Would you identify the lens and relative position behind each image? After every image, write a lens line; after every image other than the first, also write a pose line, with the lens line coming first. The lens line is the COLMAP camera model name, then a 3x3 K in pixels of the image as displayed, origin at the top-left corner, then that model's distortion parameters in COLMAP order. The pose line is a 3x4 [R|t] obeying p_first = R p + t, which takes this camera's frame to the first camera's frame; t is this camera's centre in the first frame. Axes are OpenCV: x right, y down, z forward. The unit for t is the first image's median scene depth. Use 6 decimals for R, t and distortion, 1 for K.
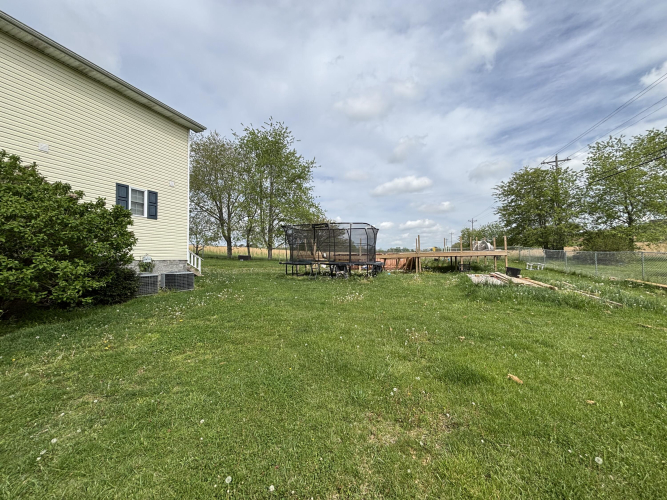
lens RADIAL K [[267.0, 0, 334.1], [0, 267.0, 246.6], [0, 0, 1]] dist [0.007373, -0.001550]
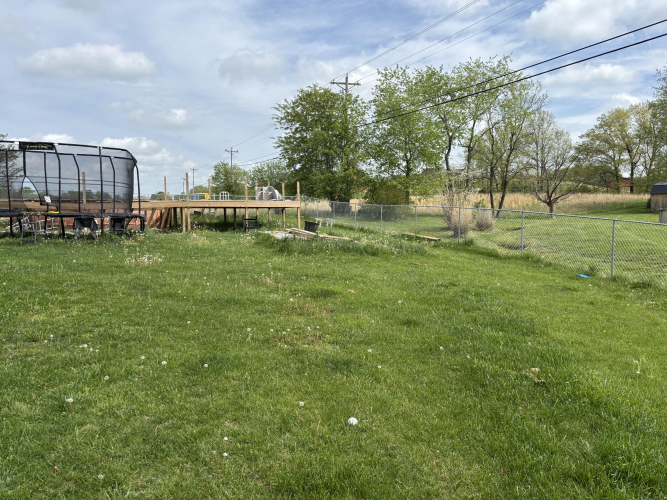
lens RADIAL K [[507.3, 0, 335.1], [0, 507.3, 251.9], [0, 0, 1]] dist [0.017914, -0.002332]
pose [[0.765171, -0.037727, 0.642720, -0.128892], [-0.038014, 0.993893, 0.103597, 0.003363], [-0.642703, -0.103702, 0.759064, -0.108775]]
